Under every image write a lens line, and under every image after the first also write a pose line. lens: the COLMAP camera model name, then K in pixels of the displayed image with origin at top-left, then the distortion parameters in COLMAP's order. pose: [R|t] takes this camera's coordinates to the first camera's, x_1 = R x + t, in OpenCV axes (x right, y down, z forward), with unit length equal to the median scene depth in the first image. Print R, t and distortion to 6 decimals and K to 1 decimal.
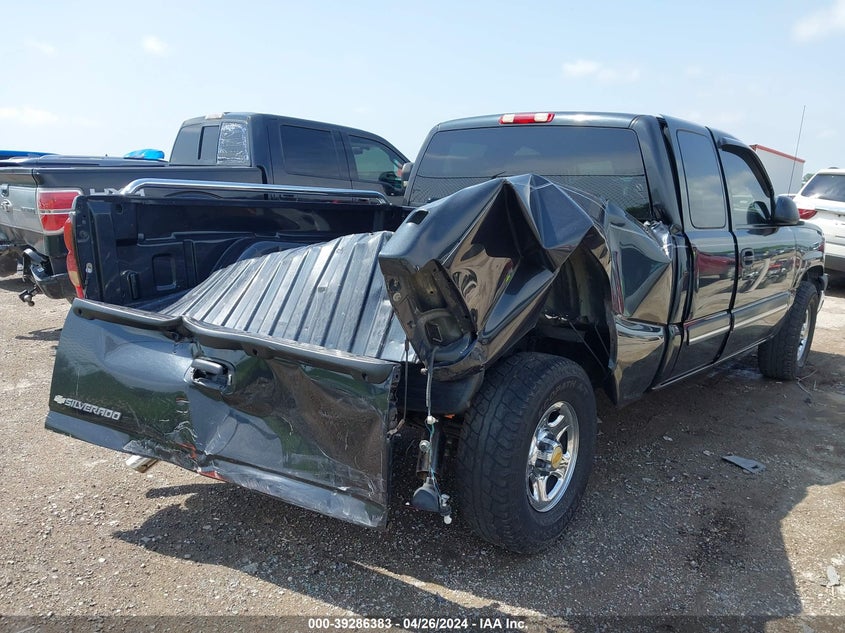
lens RADIAL K [[694.8, 0, 422.0], [0, 694.8, 316.8], [0, 0, 1]] dist [0.013498, -0.018995]
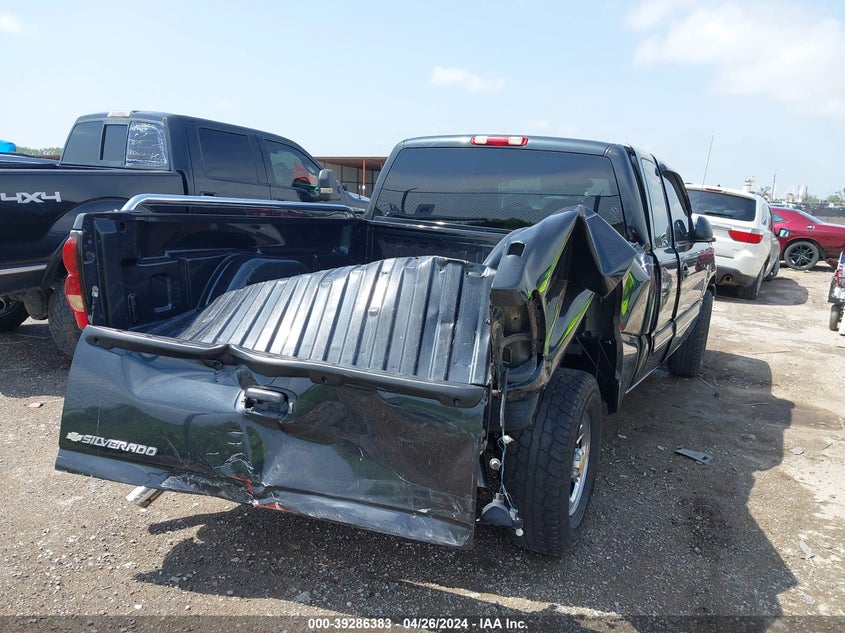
lens RADIAL K [[694.8, 0, 413.1], [0, 694.8, 316.0], [0, 0, 1]] dist [0.013498, -0.018995]
pose [[0.973220, -0.018330, 0.229143, -0.294354], [0.017425, 0.999830, 0.005973, -0.037726], [-0.229213, -0.001820, 0.973375, 0.006861]]
